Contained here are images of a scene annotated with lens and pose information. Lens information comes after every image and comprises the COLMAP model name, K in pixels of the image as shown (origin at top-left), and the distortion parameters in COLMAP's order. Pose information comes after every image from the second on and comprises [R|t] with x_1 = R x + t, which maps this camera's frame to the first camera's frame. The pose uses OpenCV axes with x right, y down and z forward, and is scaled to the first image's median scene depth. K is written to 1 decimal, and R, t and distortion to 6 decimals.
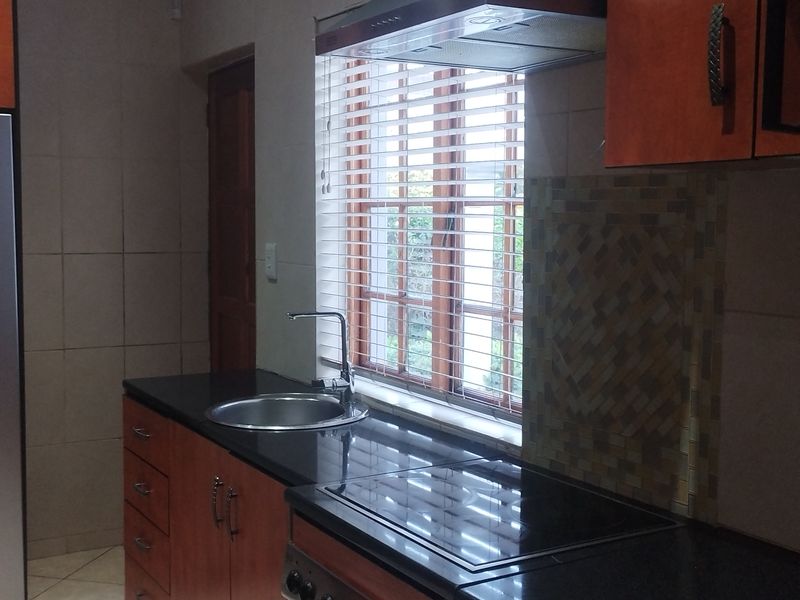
lens RADIAL K [[1017.2, 0, 400.0], [0, 1017.2, 300.0], [0, 0, 1]] dist [0.012840, 0.022935]
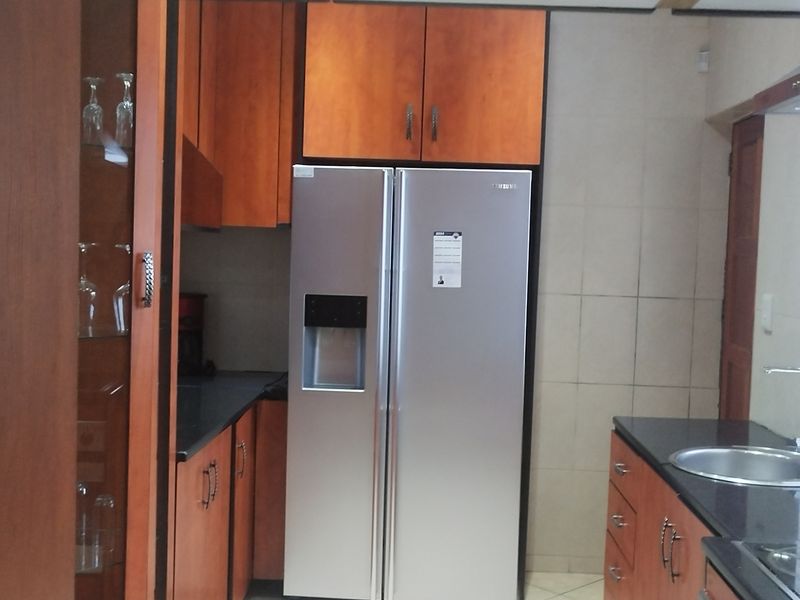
lens RADIAL K [[1017.2, 0, 400.0], [0, 1017.2, 300.0], [0, 0, 1]] dist [0.012840, 0.022935]
pose [[0.849470, 0.048835, -0.525372, 0.146212], [-0.068666, 0.997472, -0.018307, -0.013031], [0.523150, 0.051627, 0.850675, -0.045600]]
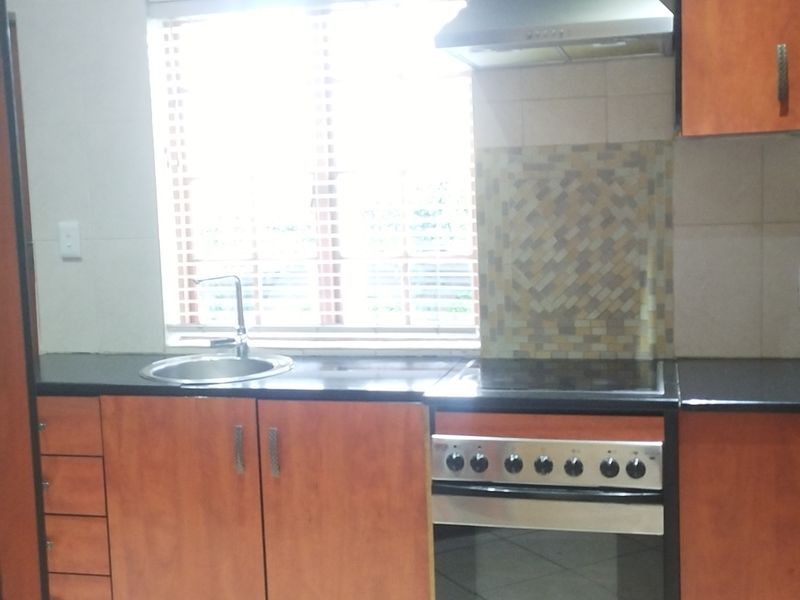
lens RADIAL K [[1017.2, 0, 400.0], [0, 1017.2, 300.0], [0, 0, 1]] dist [0.012840, 0.022935]
pose [[0.709835, -0.103211, 0.696765, -0.968589], [0.098210, 0.994046, 0.047195, 0.007277], [-0.697488, 0.034929, 0.715745, 0.116857]]
